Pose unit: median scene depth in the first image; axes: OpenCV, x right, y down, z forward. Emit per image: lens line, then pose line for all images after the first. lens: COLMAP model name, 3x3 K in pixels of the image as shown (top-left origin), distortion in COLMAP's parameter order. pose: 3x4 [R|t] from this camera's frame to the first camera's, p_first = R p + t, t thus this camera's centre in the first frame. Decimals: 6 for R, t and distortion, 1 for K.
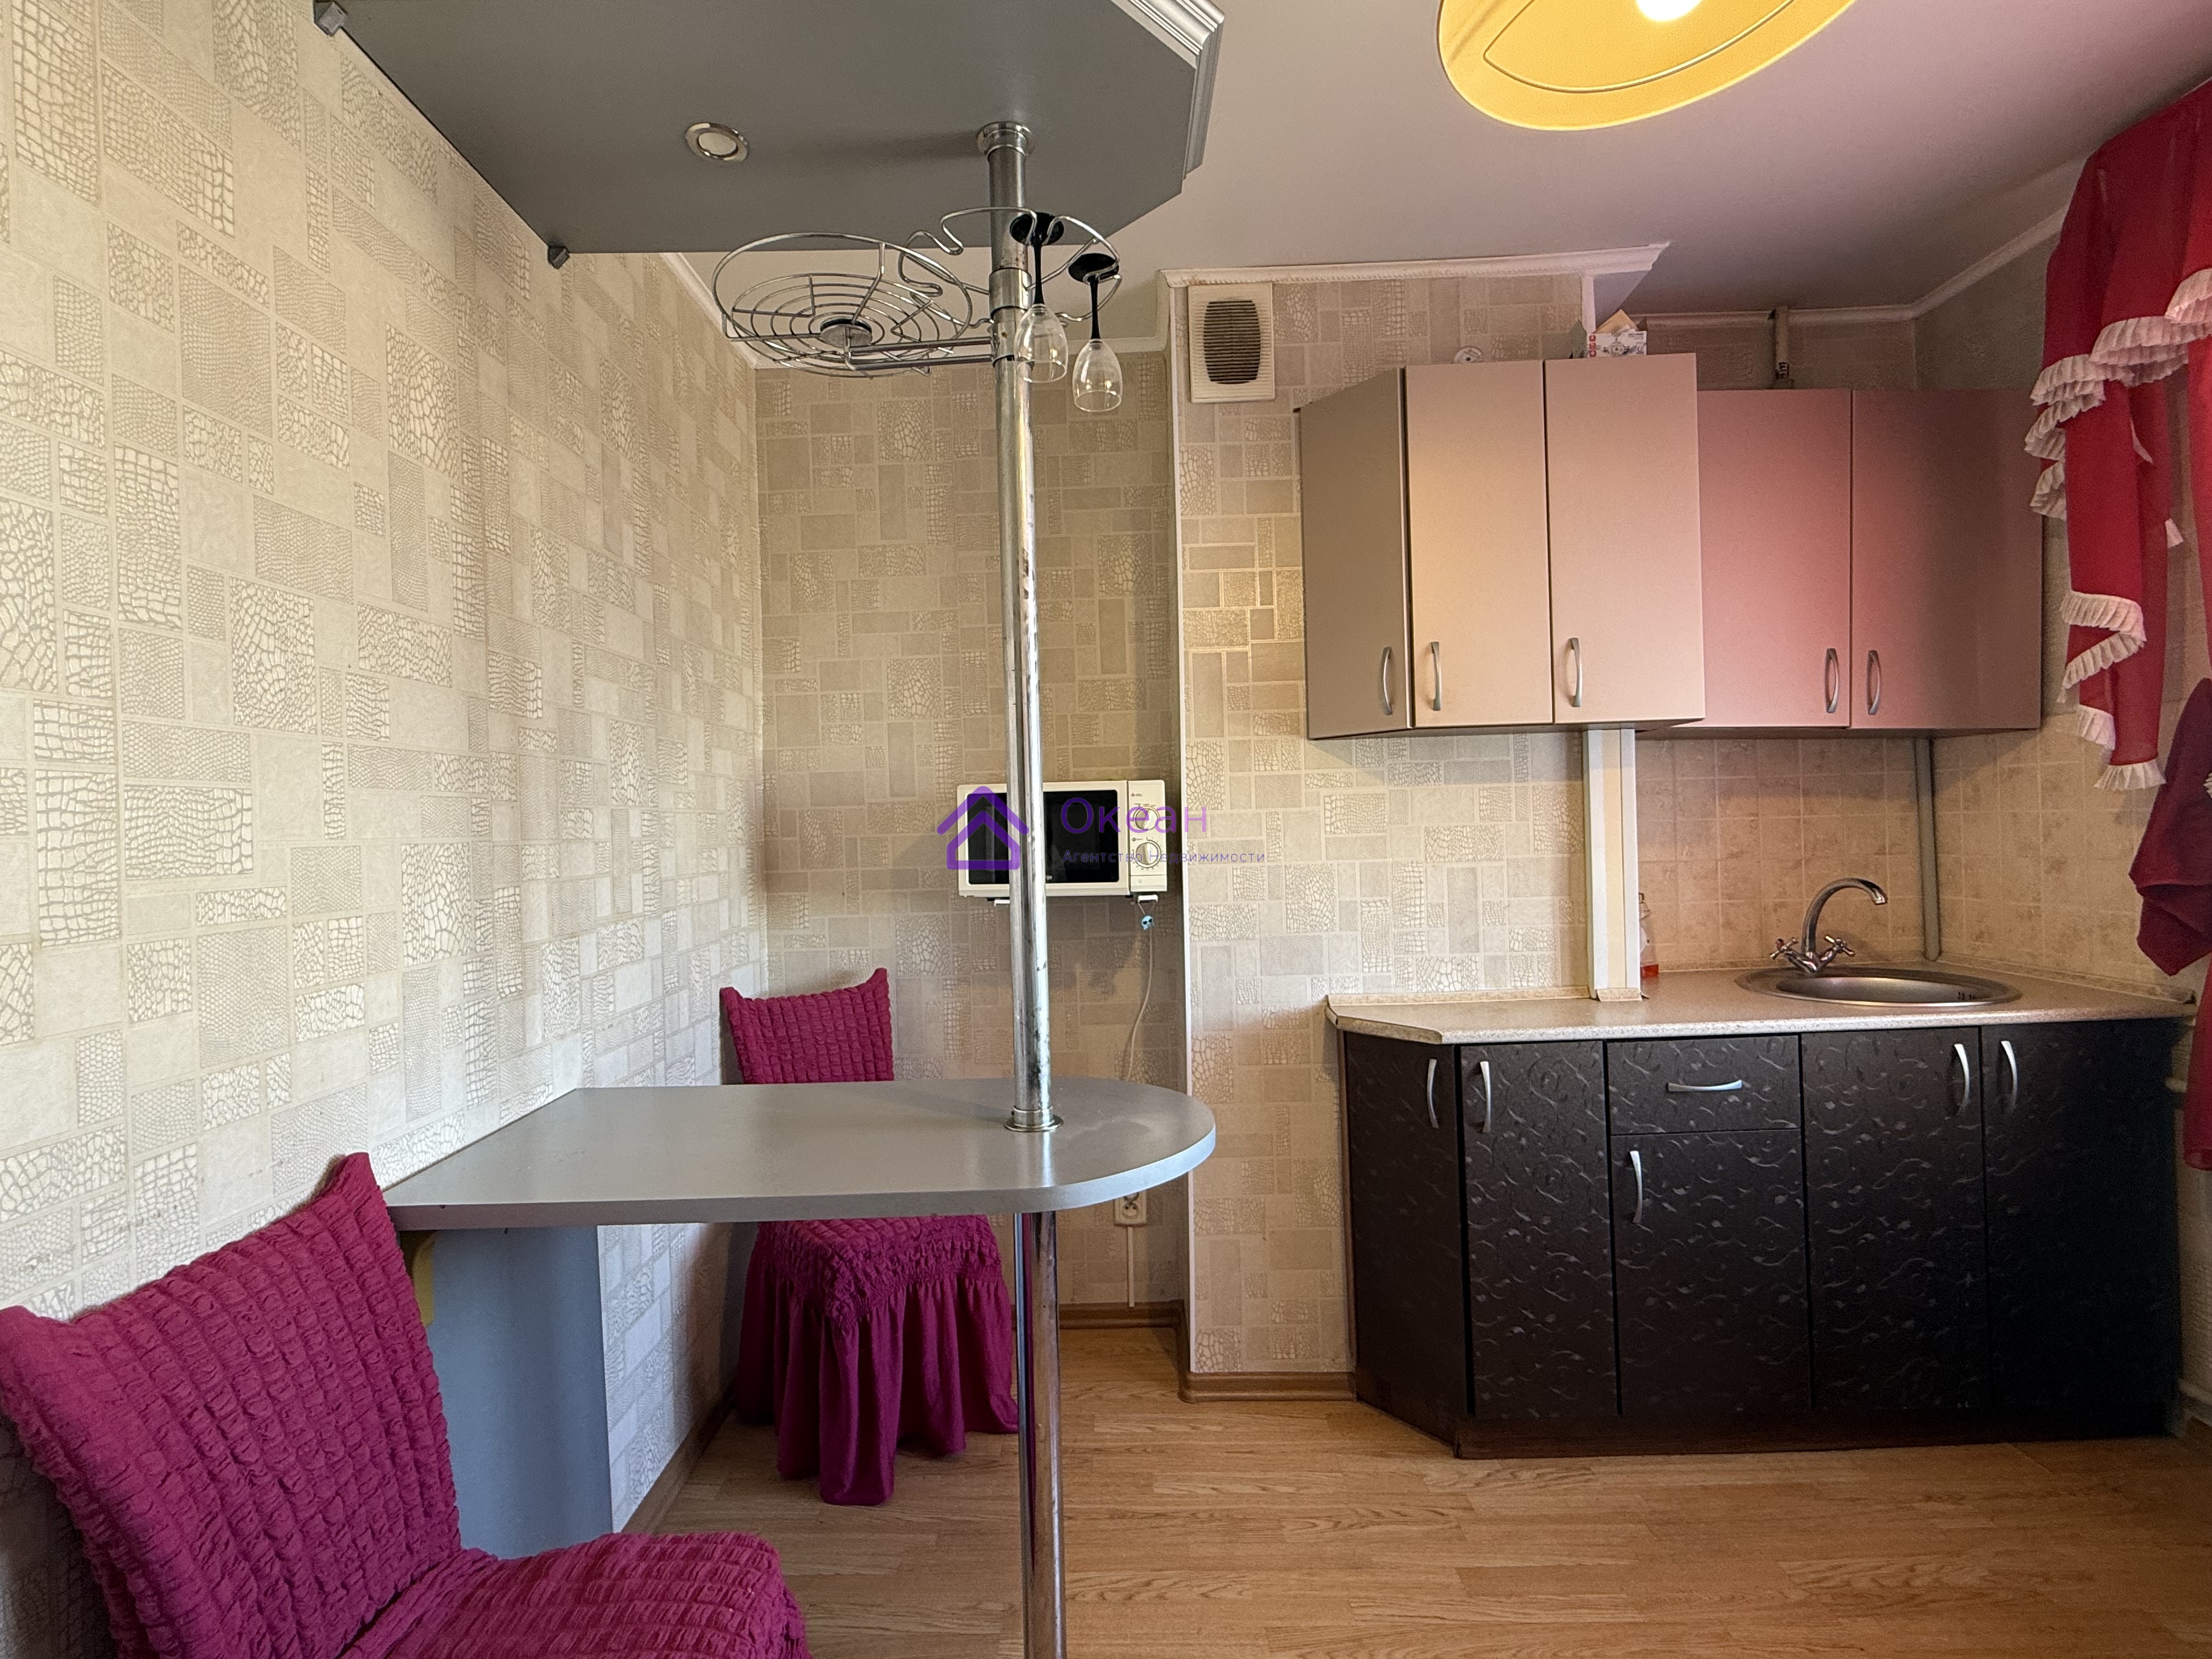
lens RADIAL K [[1026.0, 0, 1099.7], [0, 1026.0, 826.5], [0, 0, 1]] dist [0.002660, 0.000646]
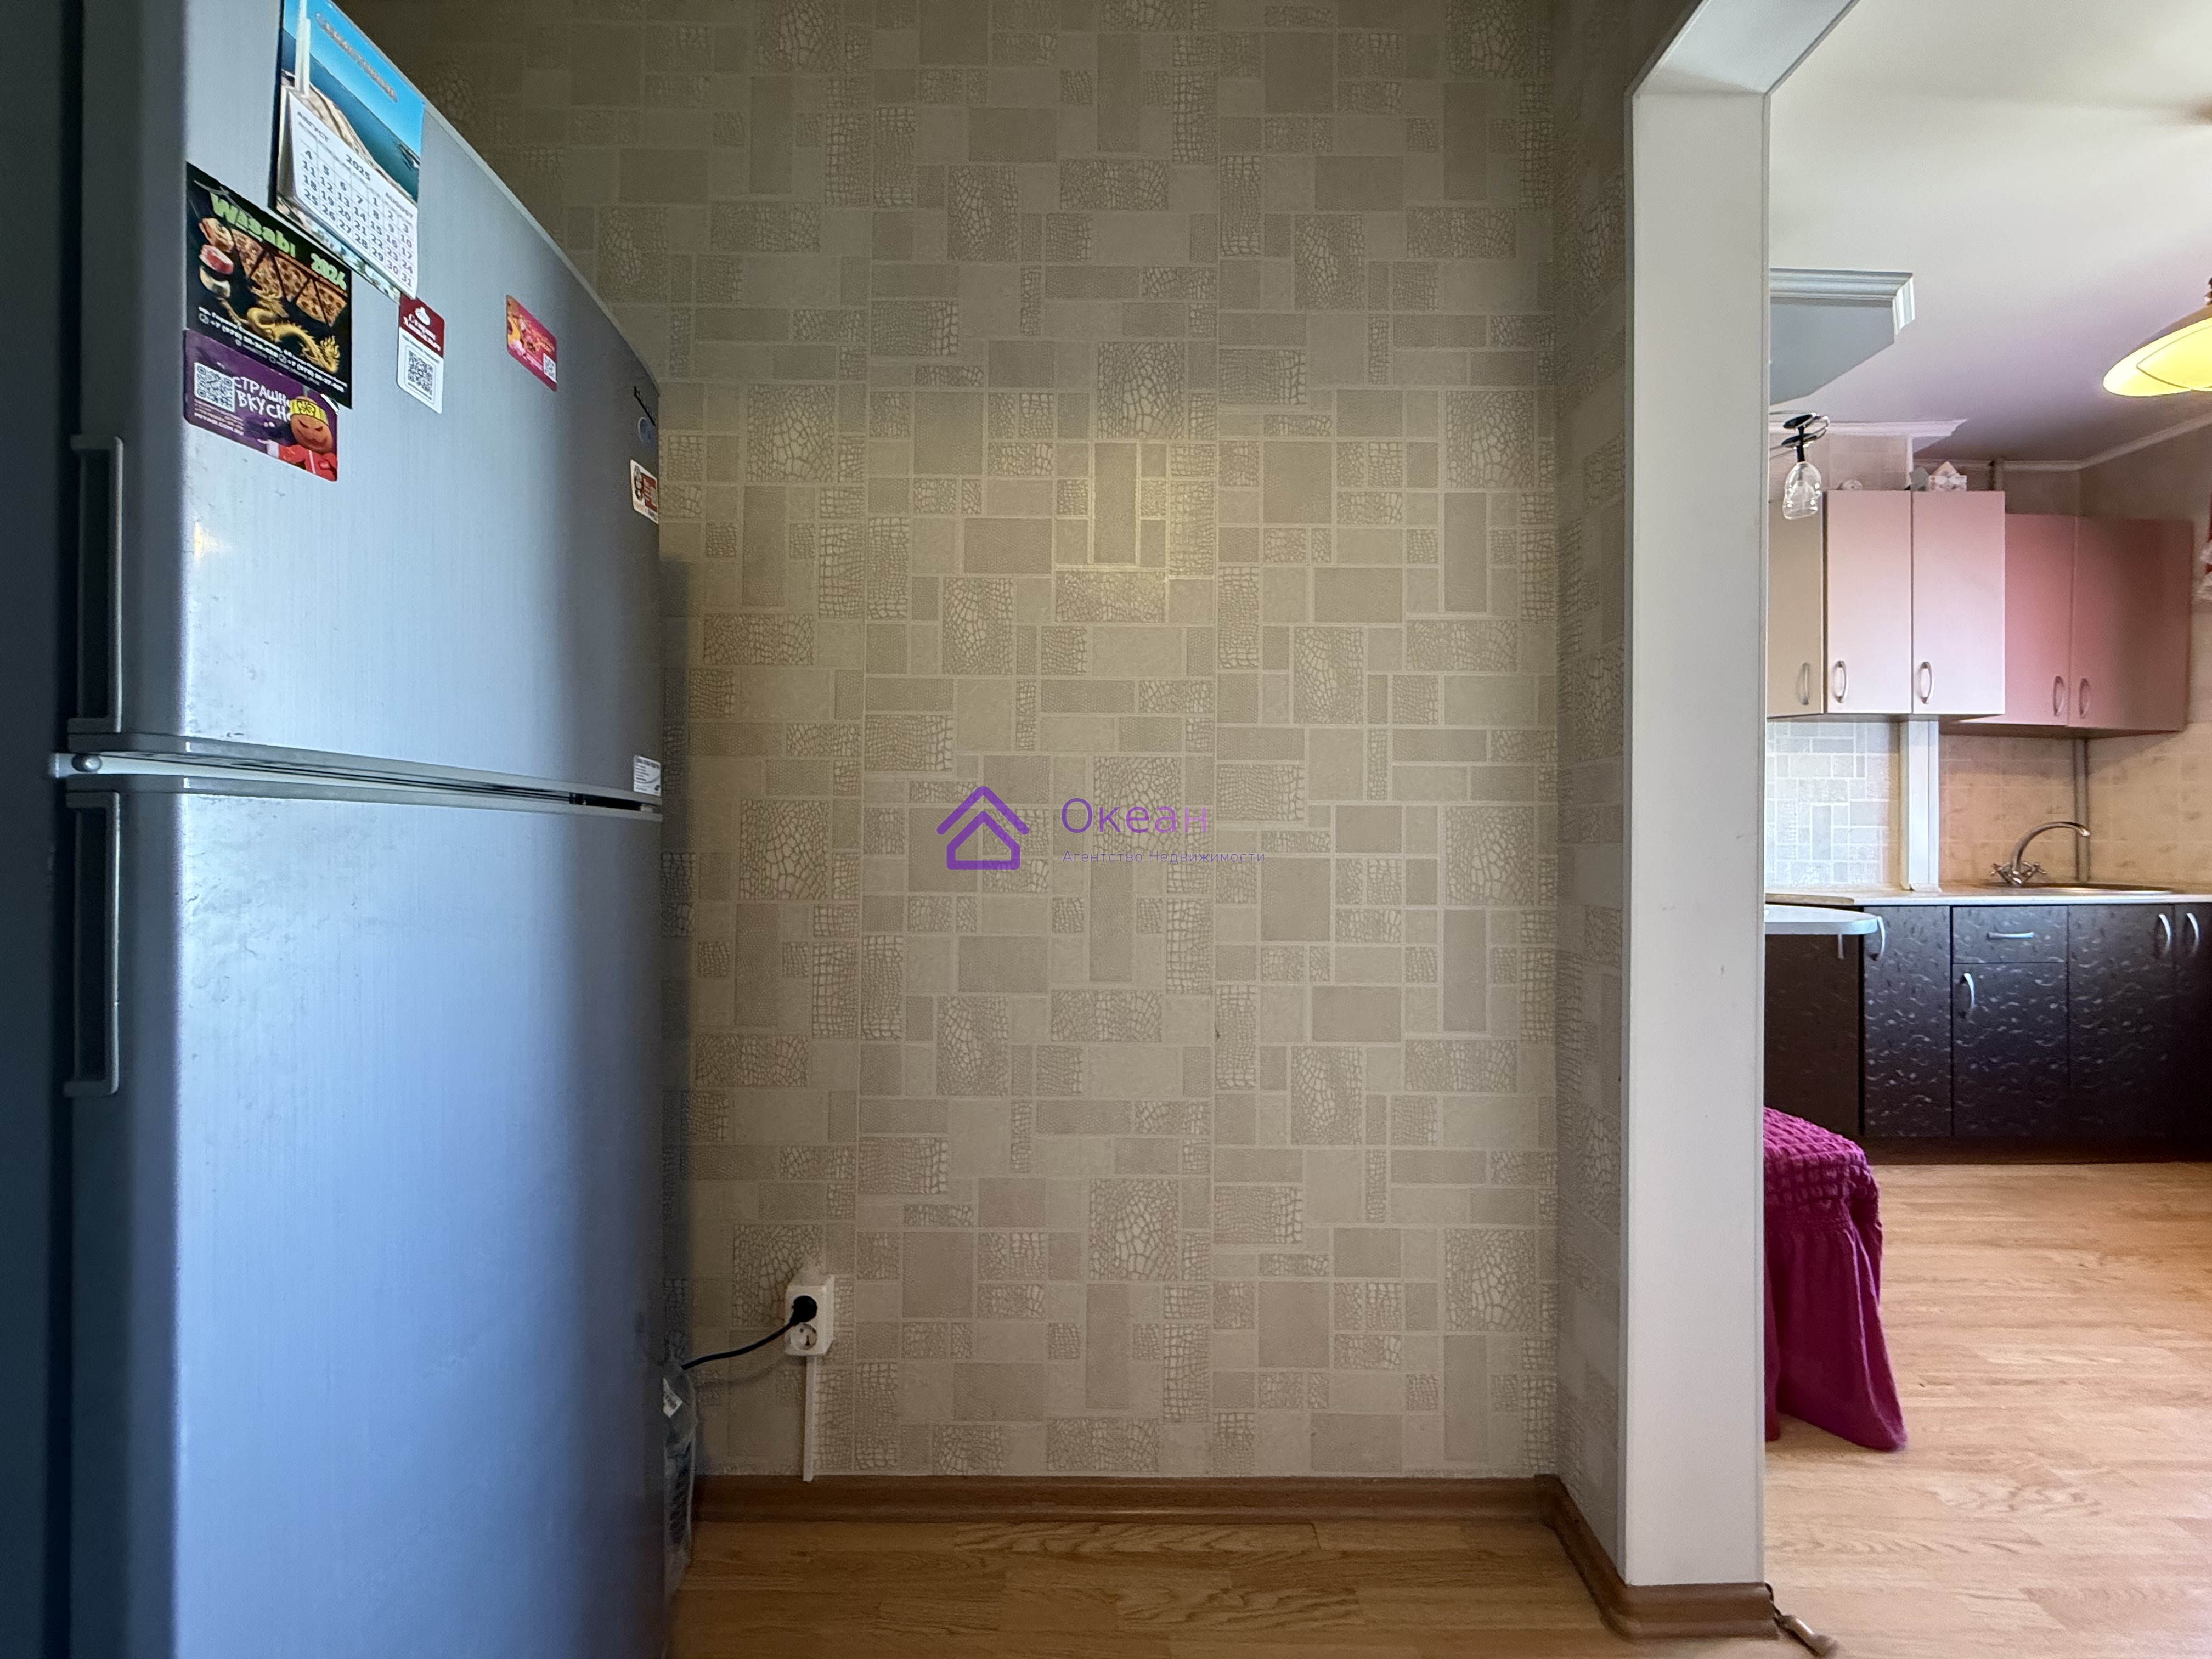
lens RADIAL K [[885.5, 0, 1098.5], [0, 885.5, 825.2], [0, 0, 1]] dist [0.001296, 0.000444]
pose [[0.998965, 0.036303, 0.027413, -0.796661], [-0.035989, 0.999282, -0.011885, 0.126555], [-0.027824, 0.010886, 0.999554, -0.332457]]
